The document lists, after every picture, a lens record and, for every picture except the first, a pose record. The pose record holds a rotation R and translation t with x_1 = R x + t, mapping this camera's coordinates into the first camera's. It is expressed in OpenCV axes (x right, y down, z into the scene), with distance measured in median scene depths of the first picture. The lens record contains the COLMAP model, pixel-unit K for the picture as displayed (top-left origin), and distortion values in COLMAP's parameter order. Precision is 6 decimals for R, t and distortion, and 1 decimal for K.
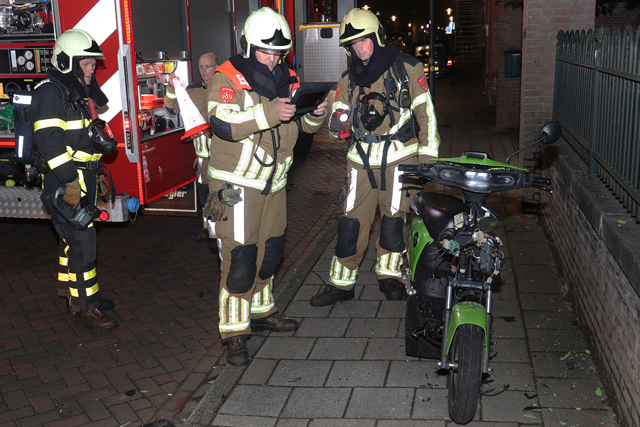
lens RADIAL K [[728.0, 0, 320.2], [0, 728.0, 204.6], [0, 0, 1]] dist [0.015575, 0.007311]
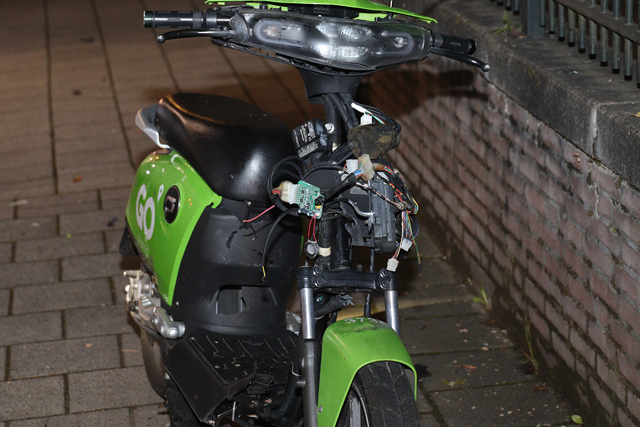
lens RADIAL K [[2055.0, 0, 320.0], [0, 2055.0, 213.5], [0, 0, 1]] dist [0.193966, 0.914244]
pose [[0.933775, -0.074164, 0.350091, -0.203025], [0.073684, 0.997173, 0.014712, 0.043174], [-0.350193, 0.012059, 0.936600, -0.126538]]
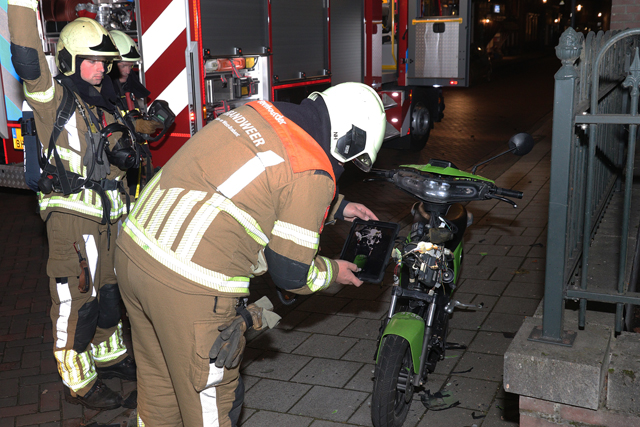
lens RADIAL K [[723.9, 0, 320.0], [0, 723.9, 213.5], [0, 0, 1]] dist [0.016117, 0.024110]
pose [[0.968075, 0.064500, -0.242219, 0.265201], [-0.058185, 0.997756, 0.033143, -0.021176], [0.243813, -0.017991, 0.969655, 0.022330]]
